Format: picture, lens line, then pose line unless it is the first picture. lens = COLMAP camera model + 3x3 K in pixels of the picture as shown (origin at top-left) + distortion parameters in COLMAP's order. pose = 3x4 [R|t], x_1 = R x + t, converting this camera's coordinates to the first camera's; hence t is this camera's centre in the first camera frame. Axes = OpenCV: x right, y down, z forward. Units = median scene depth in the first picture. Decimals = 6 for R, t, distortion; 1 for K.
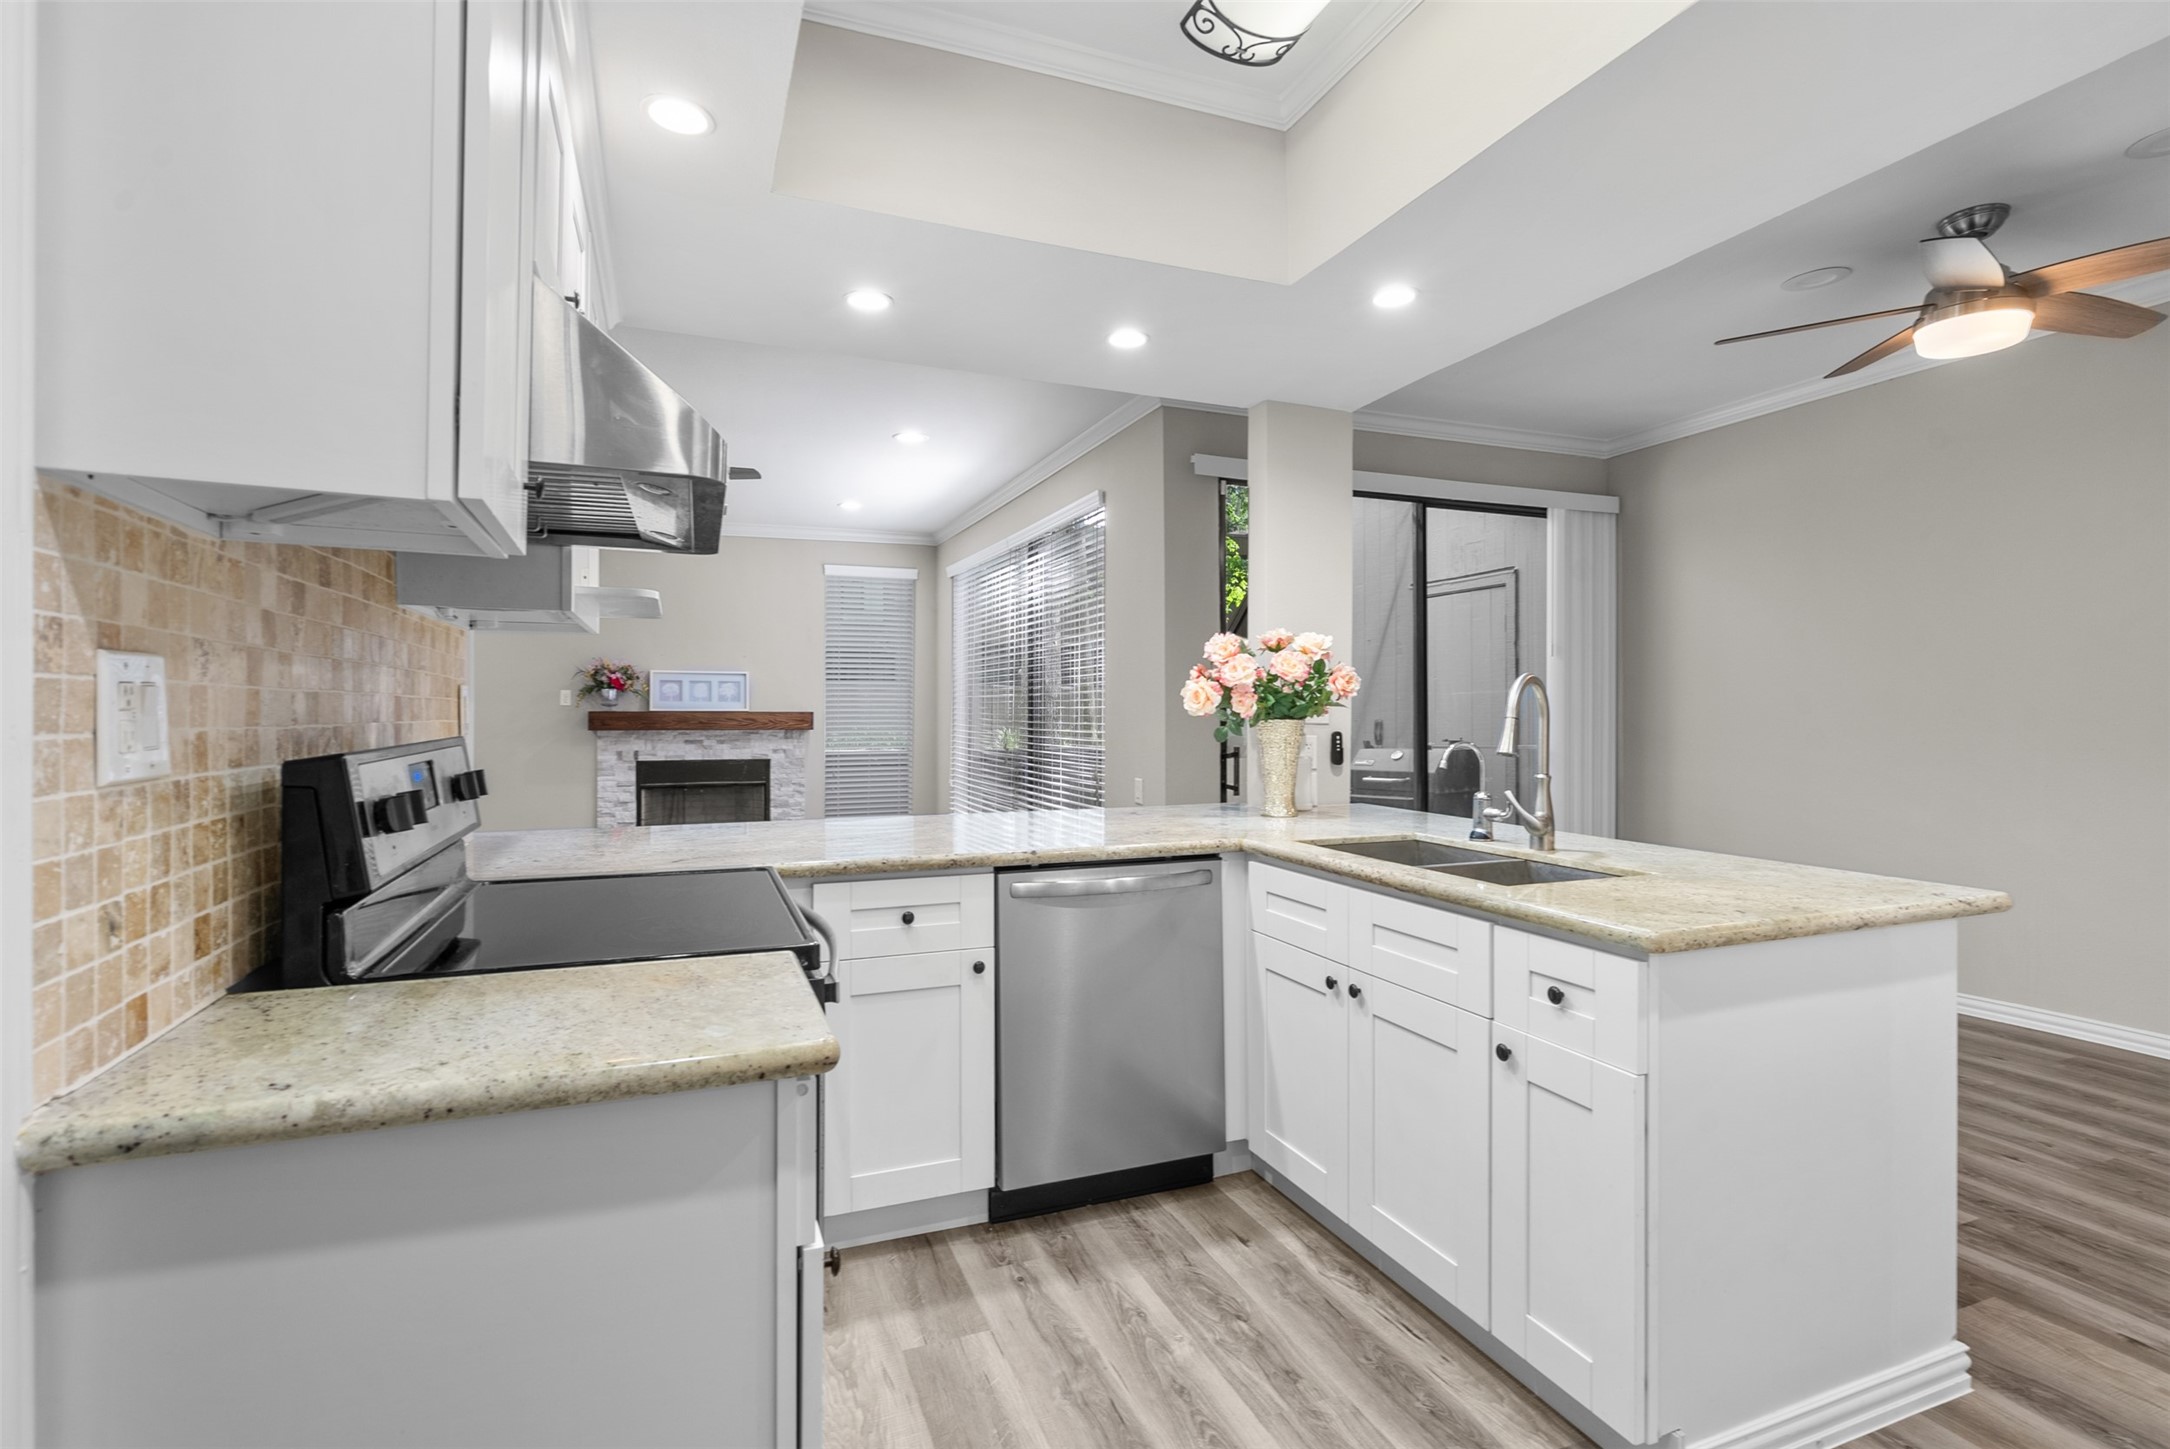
lens RADIAL K [[1008.3, 0, 1081.9], [0, 1008.3, 715.8], [0, 0, 1]] dist [-0.007691, 0.000258]
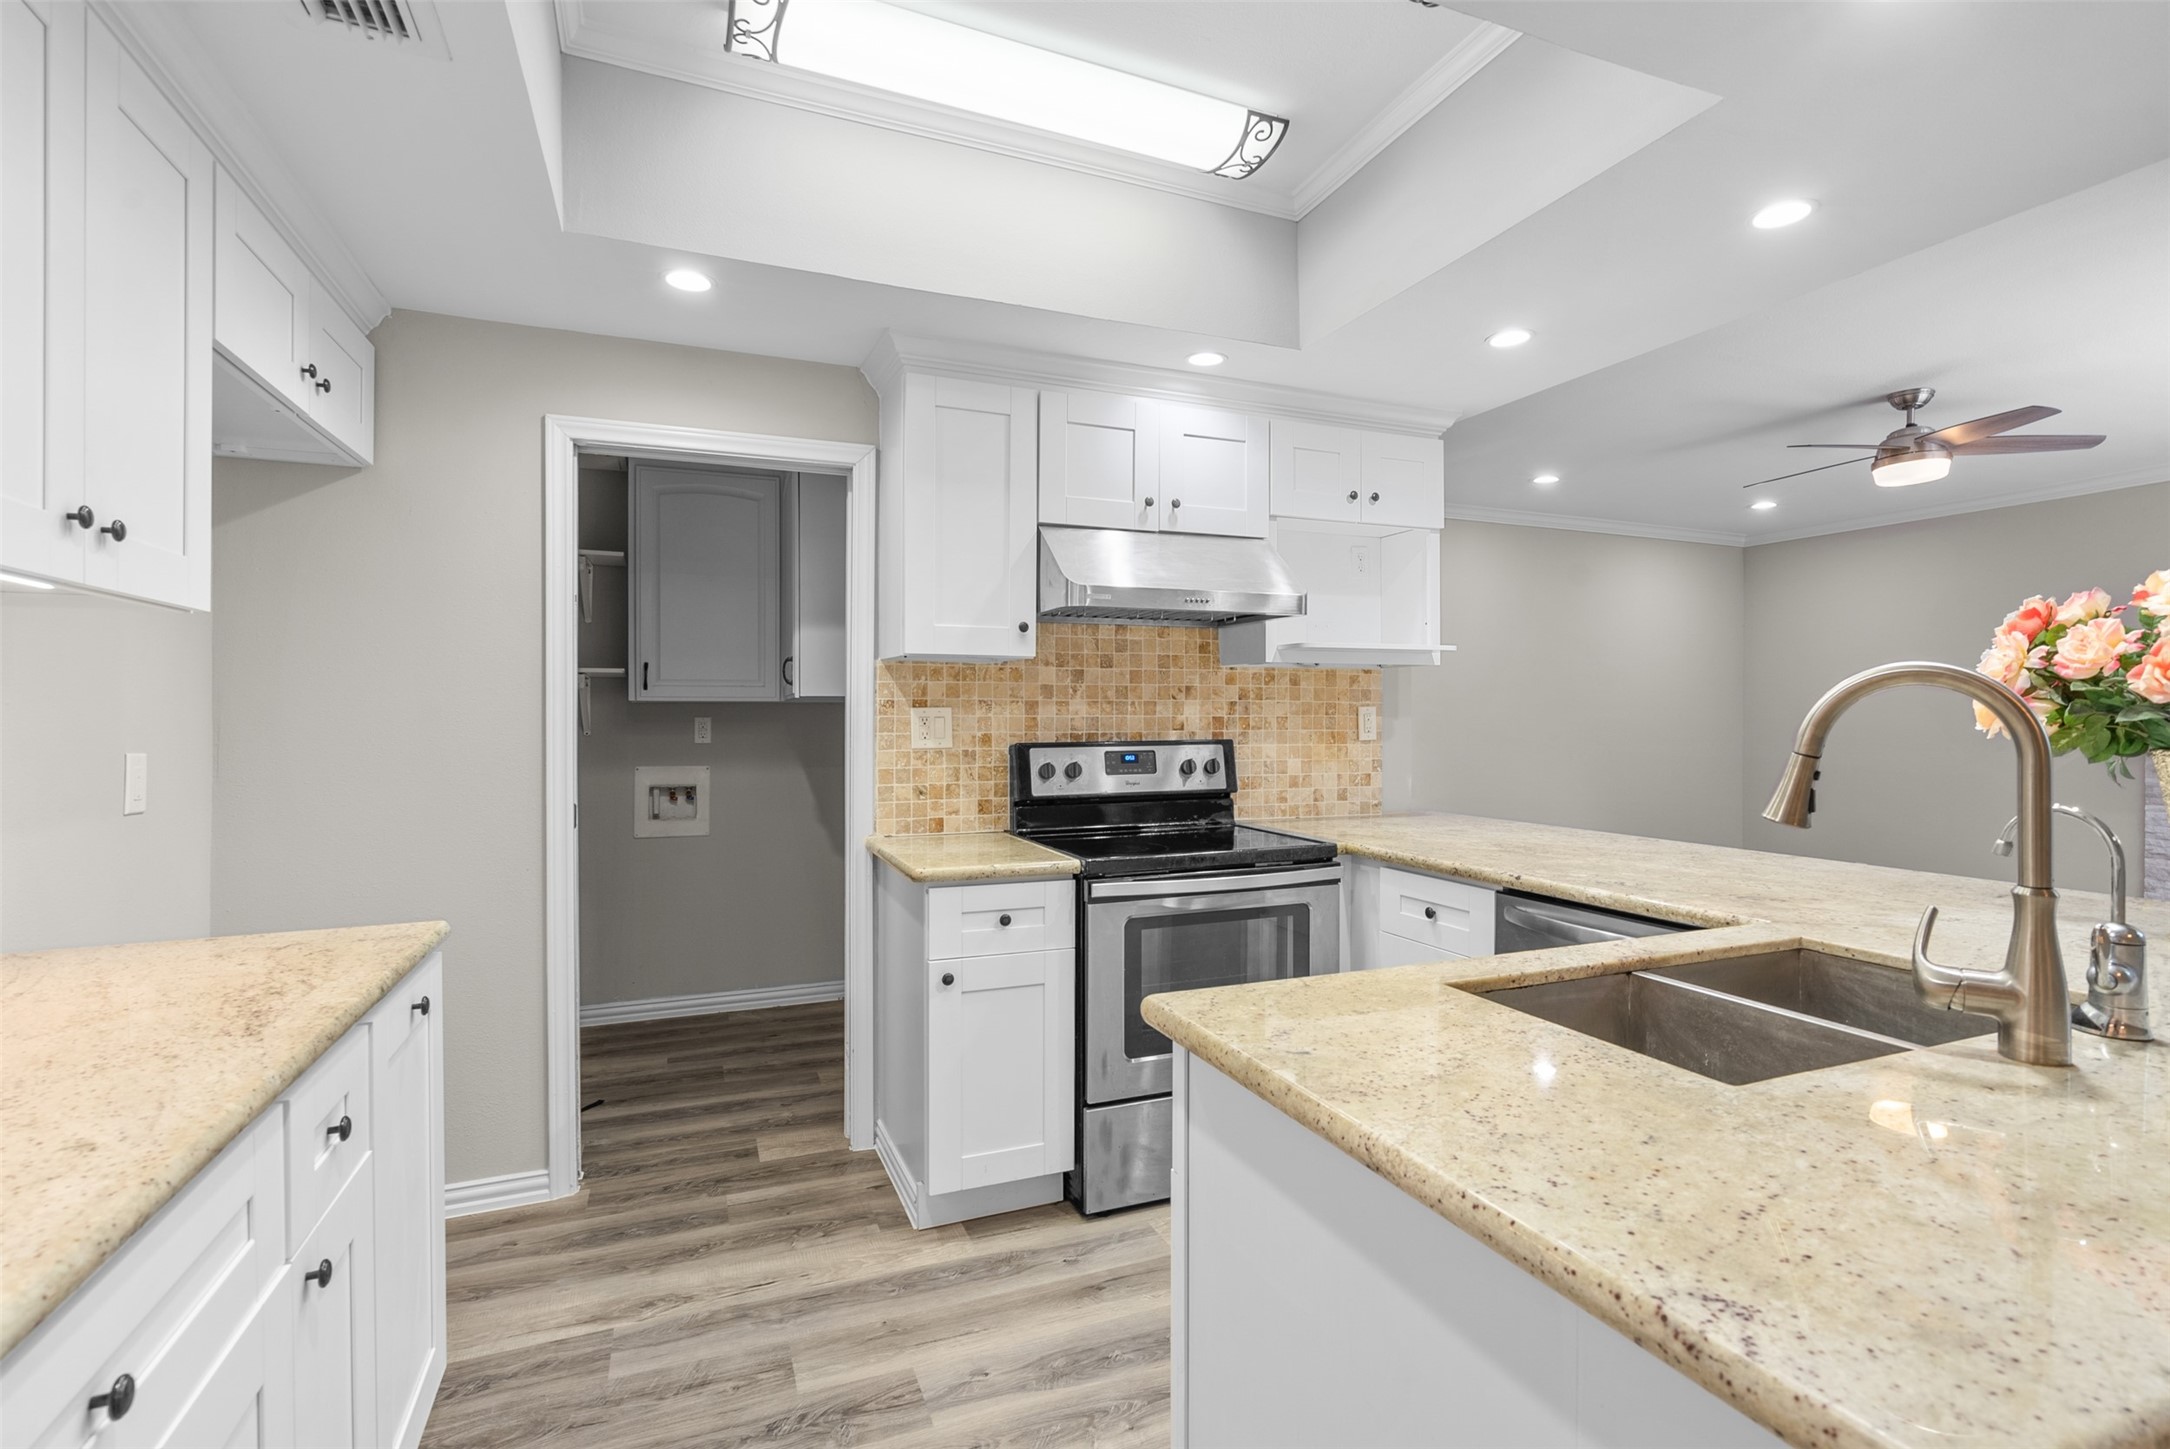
lens RADIAL K [[1008.3, 0, 1081.9], [0, 1008.3, 715.8], [0, 0, 1]] dist [-0.007691, 0.000258]
pose [[0.004602, -0.001135, -0.999989, 0.277353], [-0.003004, 0.999995, -0.001149, -0.004239], [0.999985, 0.003009, 0.004599, 0.181284]]
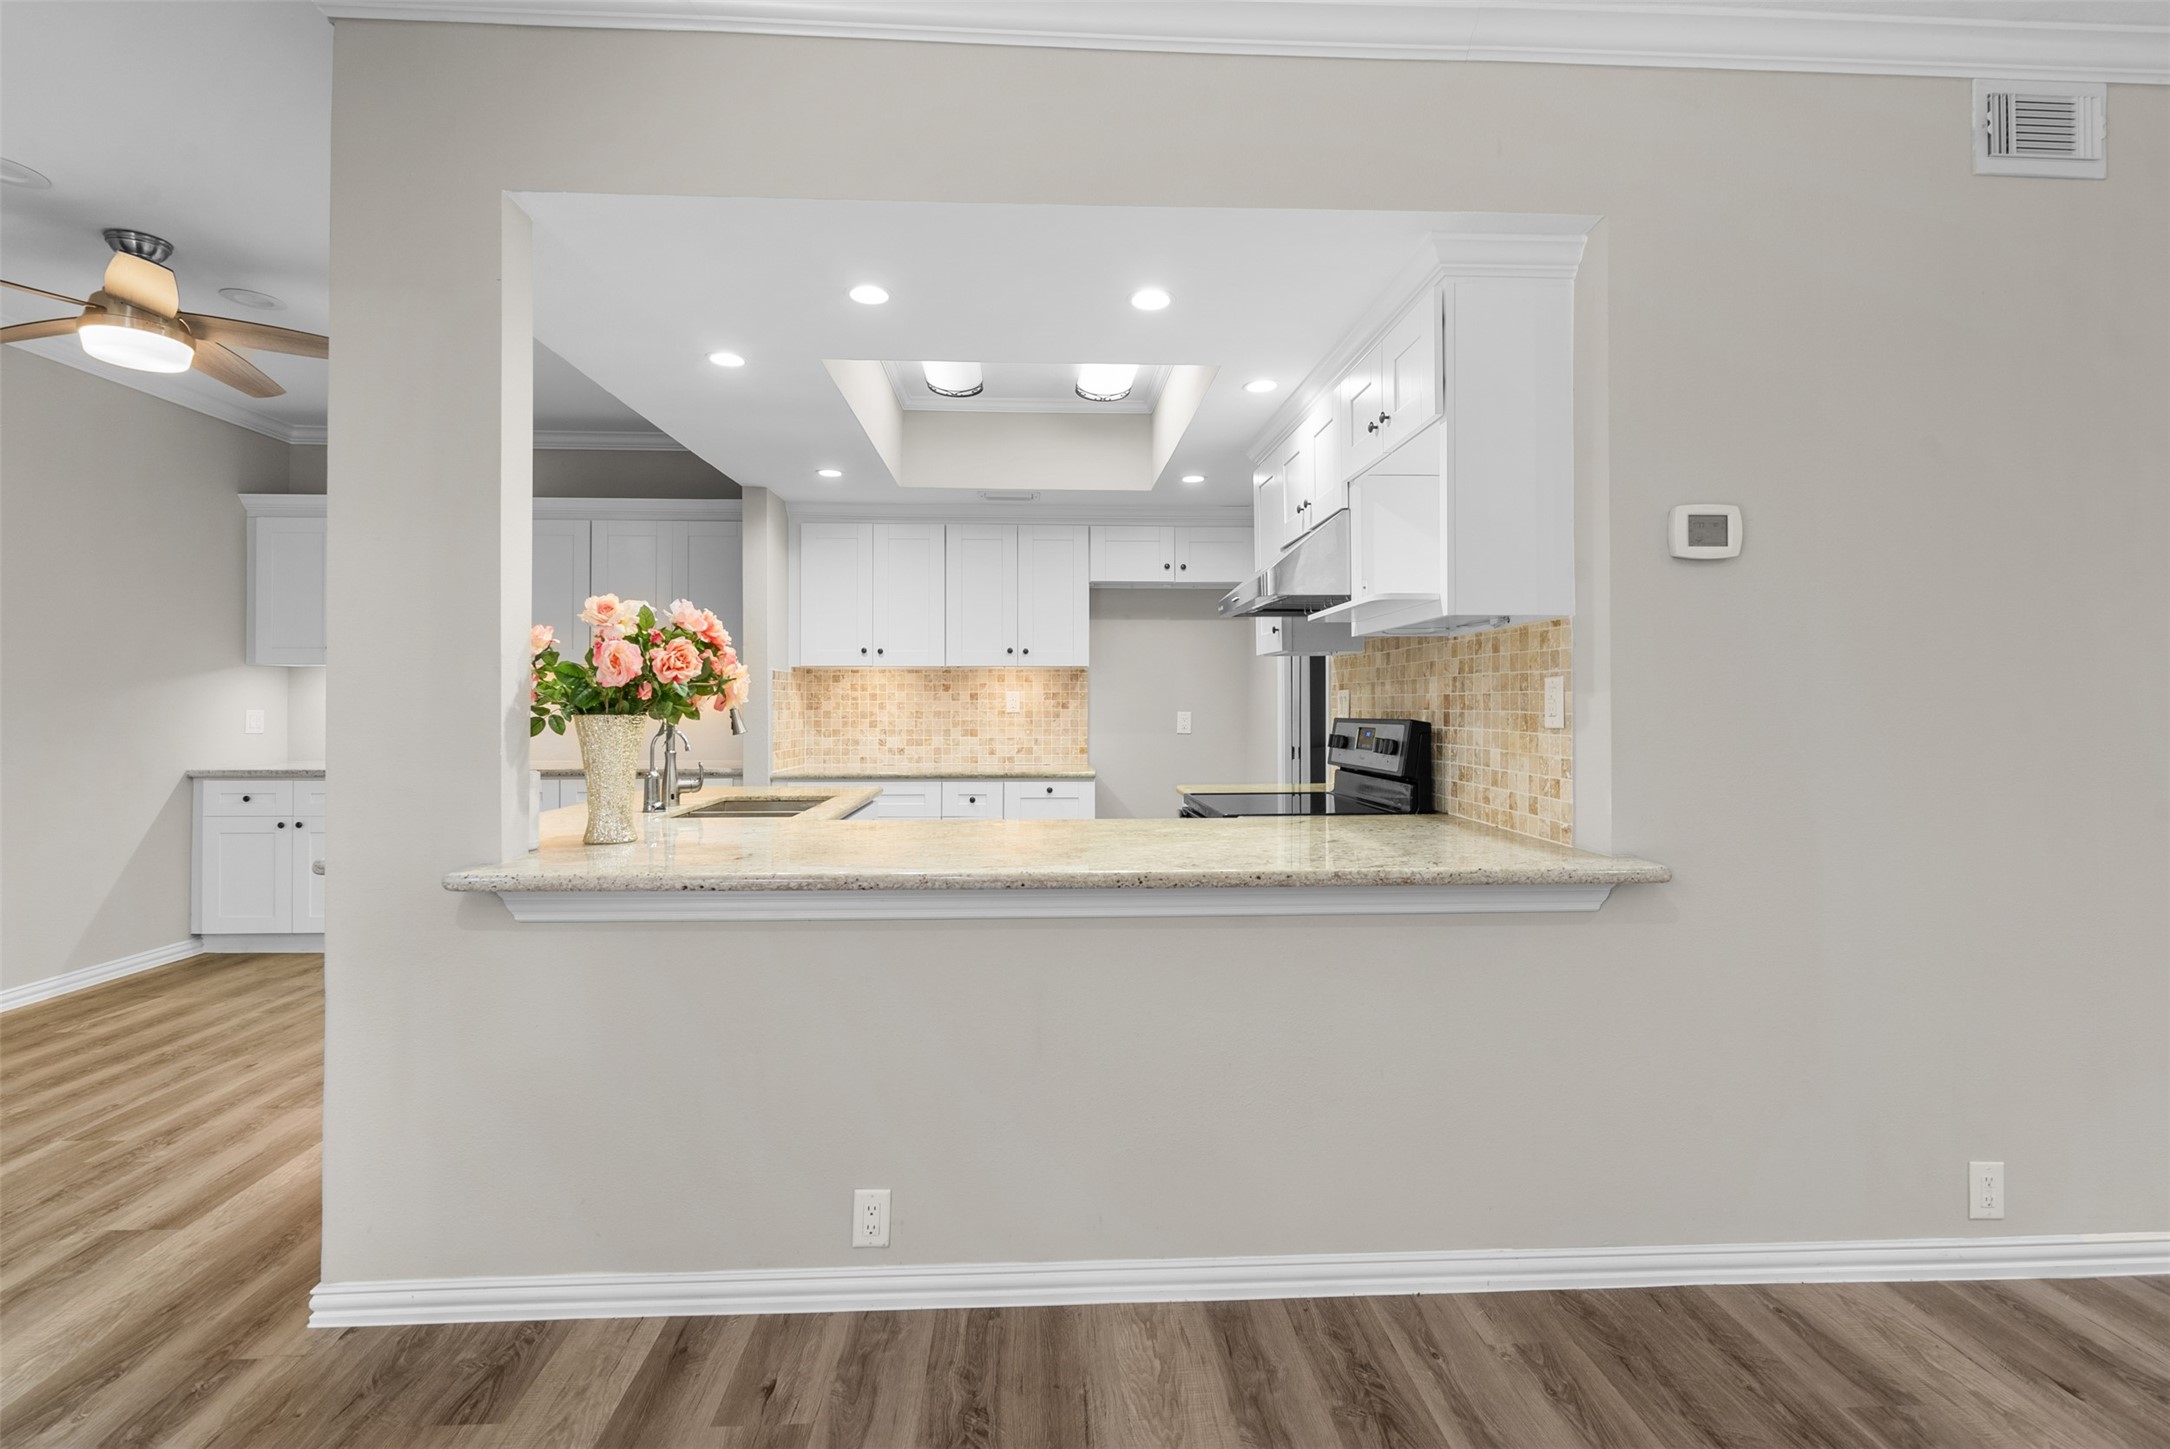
lens RADIAL K [[1006.9, 0, 1087.7], [0, 1006.9, 698.7], [0, 0, 1]] dist [-0.001188, -0.000078]
pose [[-0.948995, 0.002137, 0.315283, -0.156151], [0.001593, 0.999997, -0.001982, -0.002384], [-0.315286, -0.001379, -0.948996, 0.655805]]
